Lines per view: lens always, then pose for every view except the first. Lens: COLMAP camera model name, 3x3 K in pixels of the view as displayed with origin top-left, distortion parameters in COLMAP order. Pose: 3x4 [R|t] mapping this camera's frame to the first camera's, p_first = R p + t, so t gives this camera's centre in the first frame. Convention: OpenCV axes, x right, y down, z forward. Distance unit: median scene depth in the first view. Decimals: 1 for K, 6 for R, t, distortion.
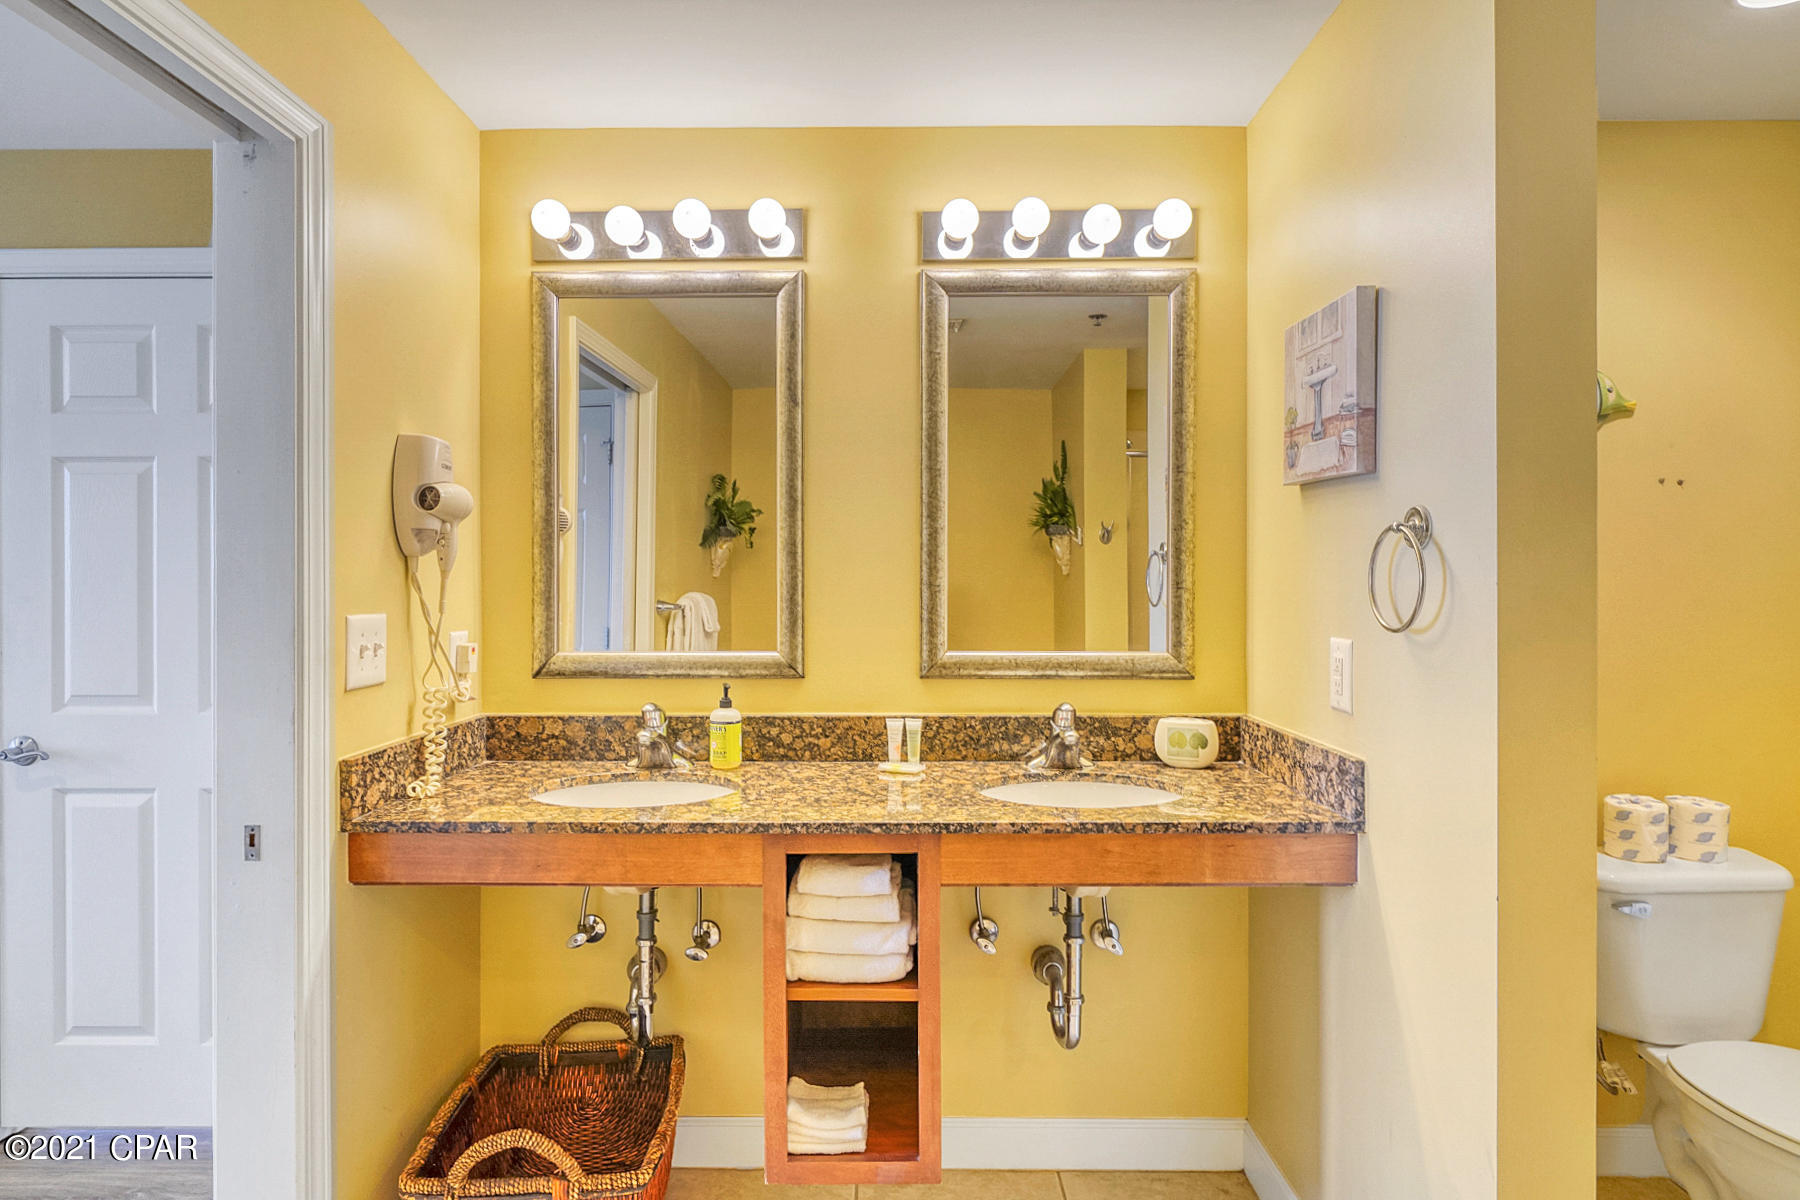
lens RADIAL K [[976.8, 0, 898.8], [0, 976.8, 586.2], [0, 0, 1]] dist [0.008538, 0.000819]
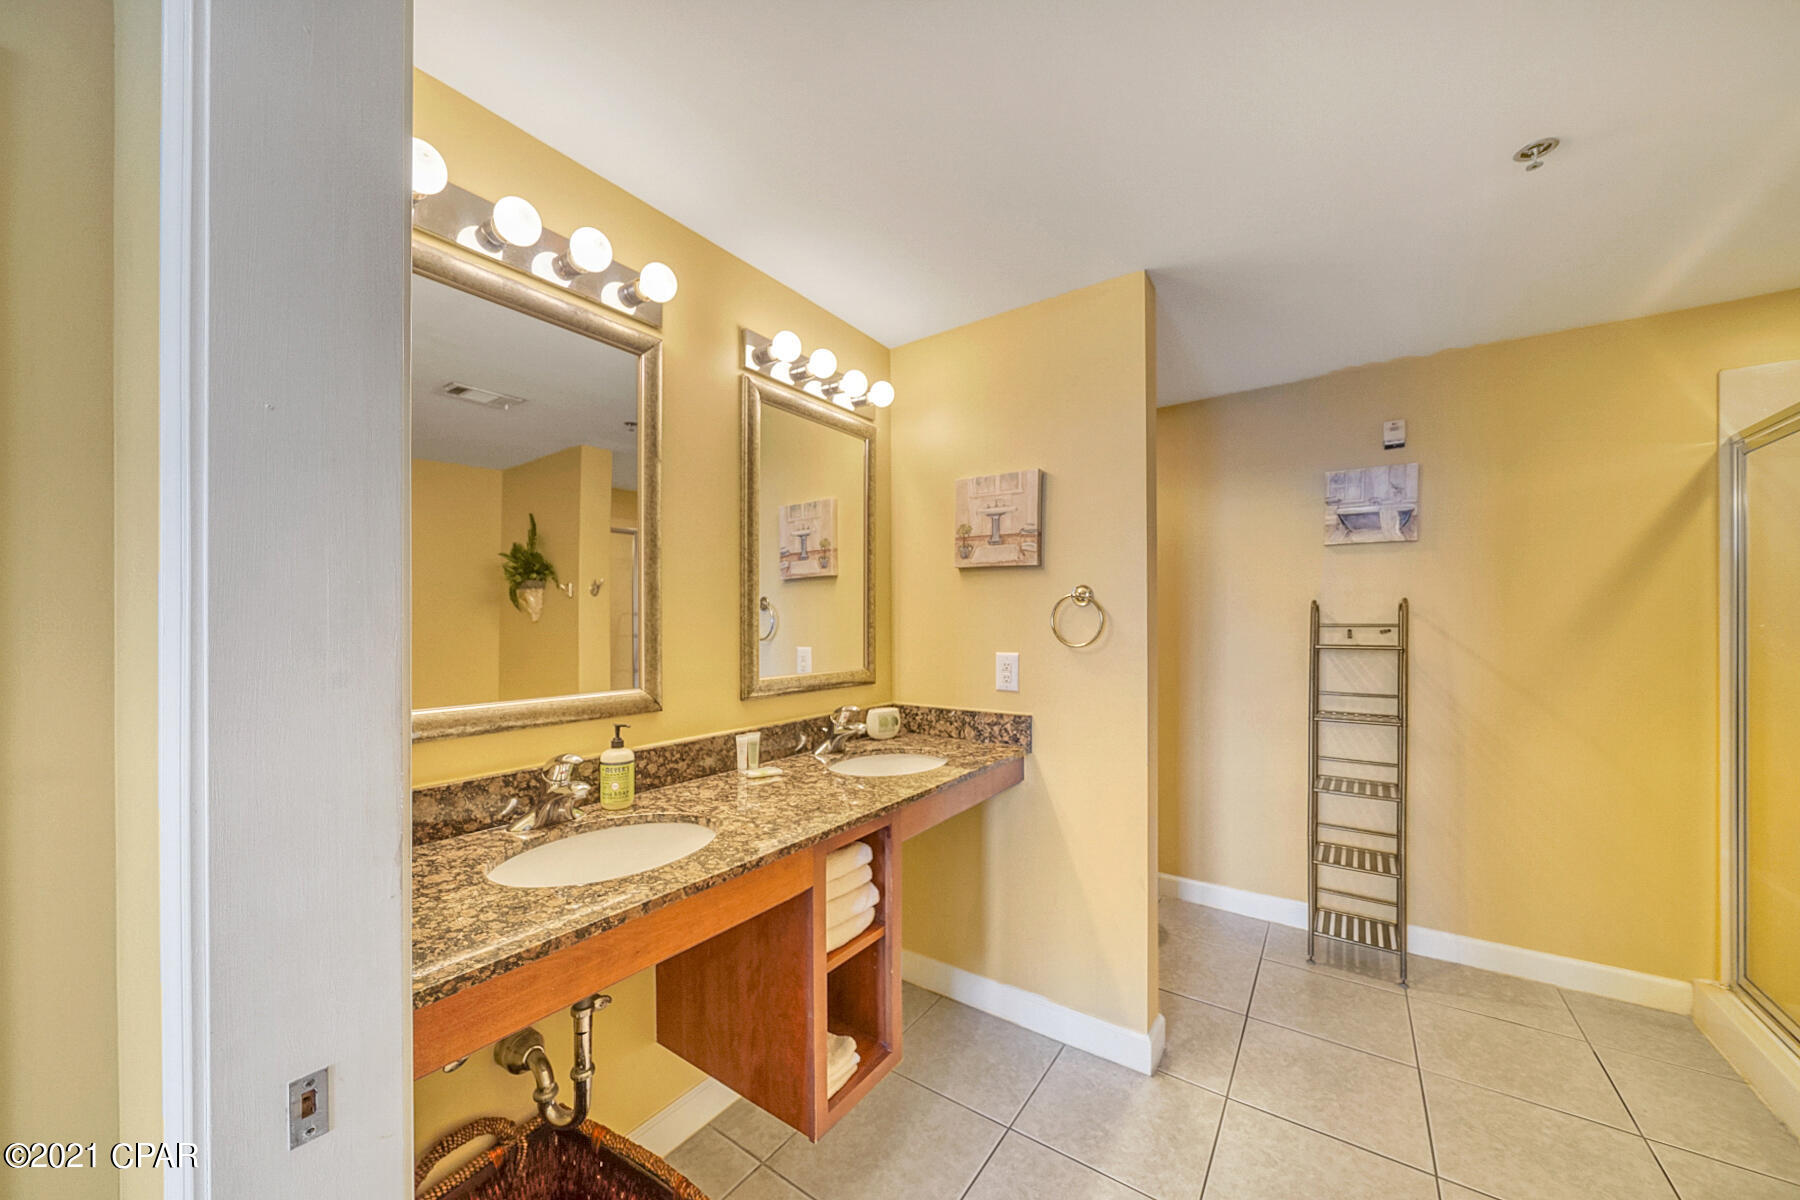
lens RADIAL K [[625.6, 0, 896.0], [0, 625.6, 622.9], [0, 0, 1]] dist [-0.002438, 0.000945]
pose [[0.593294, -0.000933, 0.804985, -0.519571], [0.010015, 0.999930, -0.006222, 0.001918], [-0.804923, 0.011754, 0.593262, 0.376023]]
